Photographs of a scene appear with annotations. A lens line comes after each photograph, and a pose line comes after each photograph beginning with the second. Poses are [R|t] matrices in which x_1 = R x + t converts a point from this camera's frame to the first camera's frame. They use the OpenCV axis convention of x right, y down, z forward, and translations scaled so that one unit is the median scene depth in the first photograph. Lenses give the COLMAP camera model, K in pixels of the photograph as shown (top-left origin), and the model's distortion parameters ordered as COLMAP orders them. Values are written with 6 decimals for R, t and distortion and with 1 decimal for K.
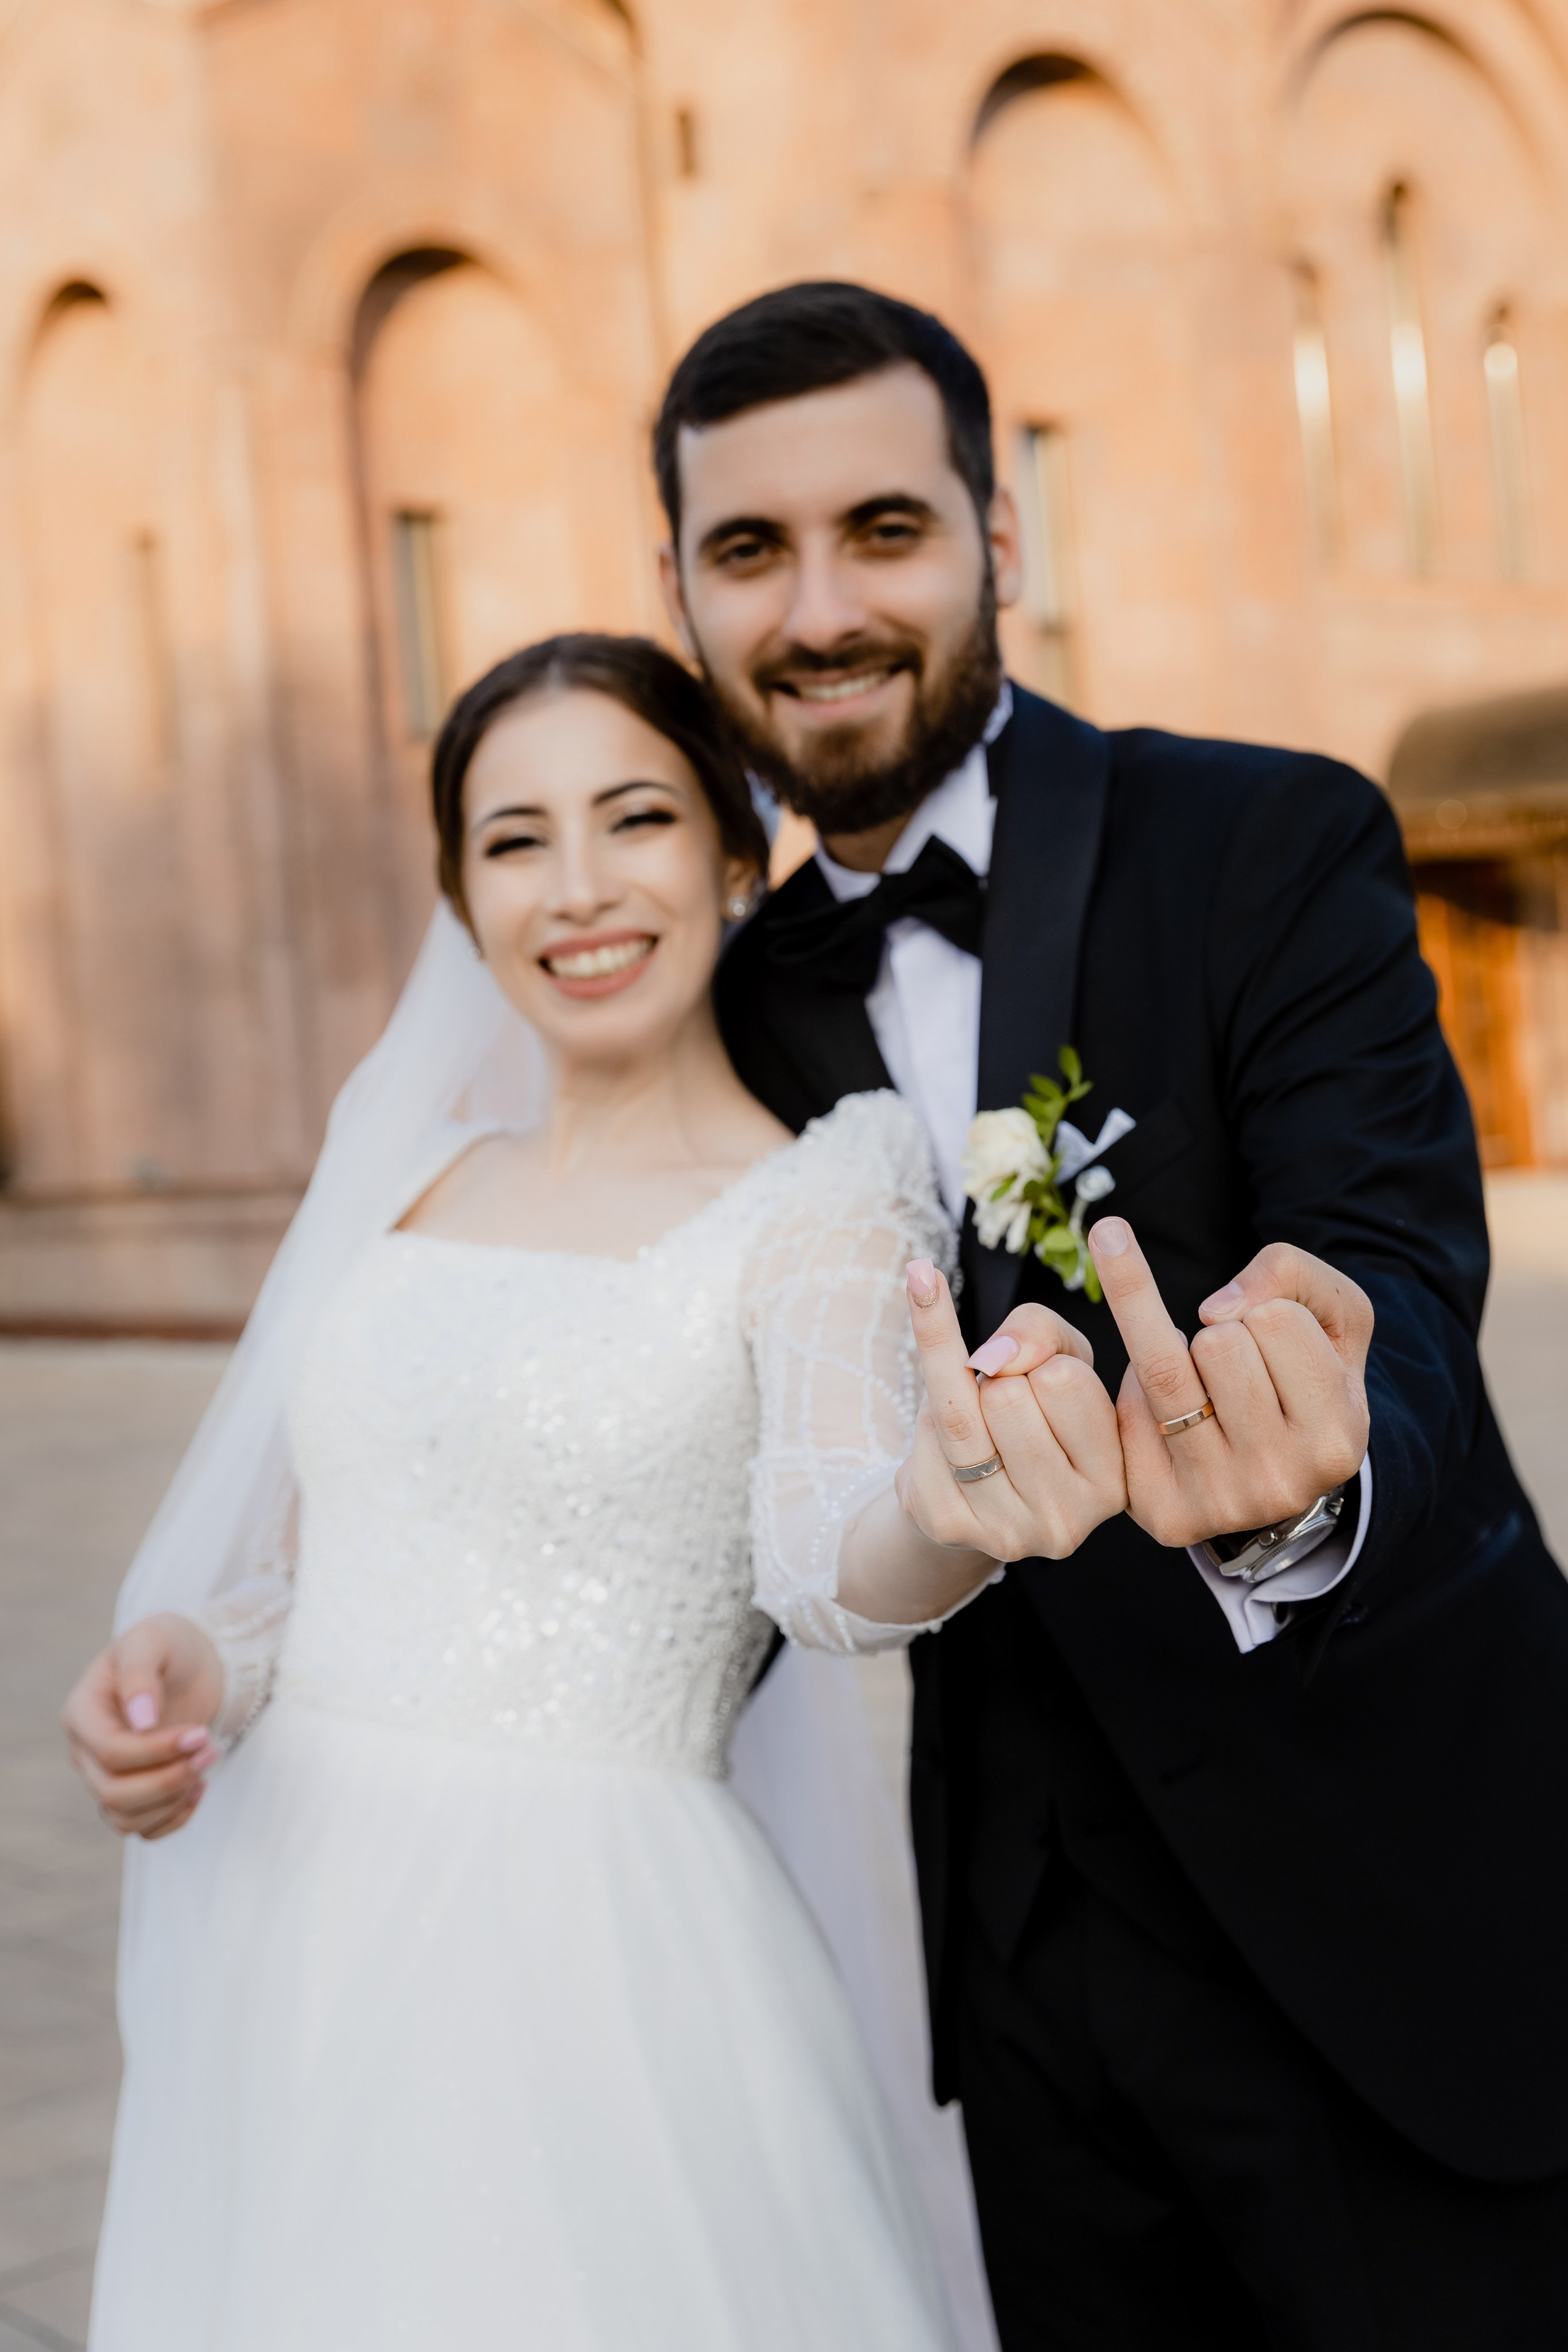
lens RADIAL K [[2801.8, 0, 784.0], [0, 2801.8, 1176.0], [0, 0, 1]] dist [-0.018888, -0.025602]
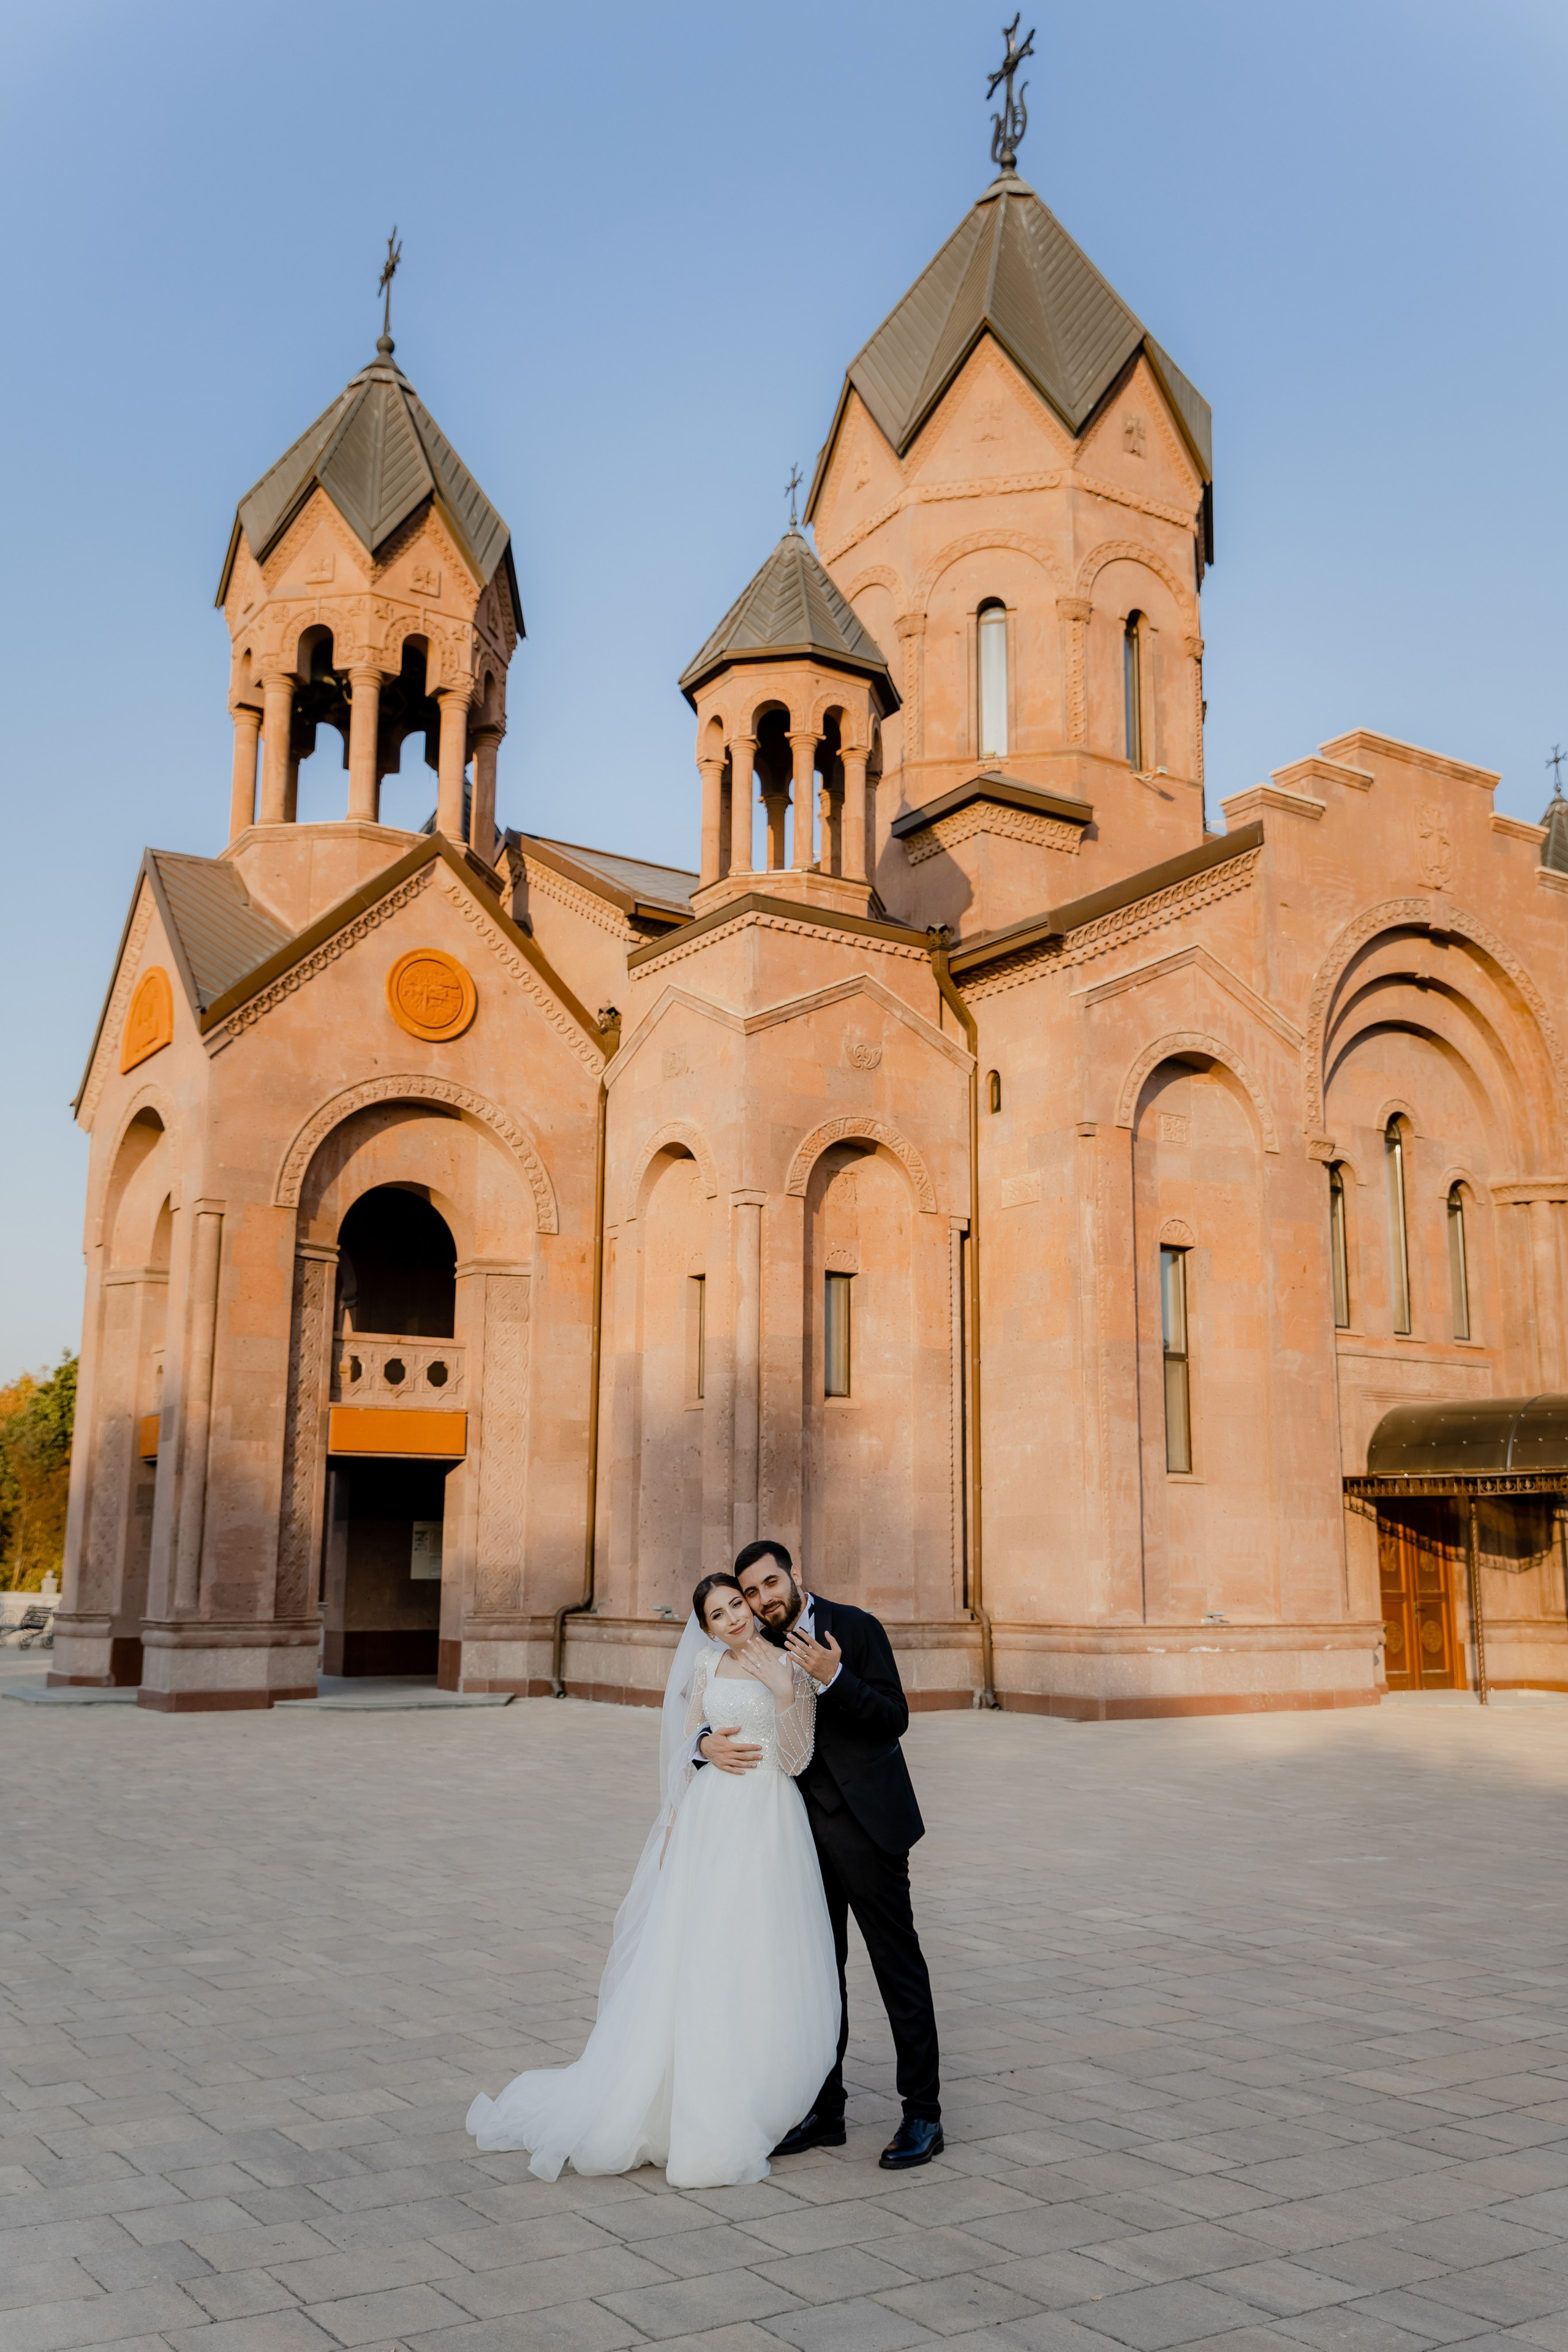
lens RADIAL K [[2023.1, 0, 784.0], [0, 2023.1, 1176.0], [0, 0, 1]] dist [0.069785, -0.000302]
pose [[0.981088, 0.055782, -0.185348, 0.087092], [-0.093613, 0.974878, -0.202113, -0.019381], [0.169418, 0.215642, 0.961663, -0.363693]]
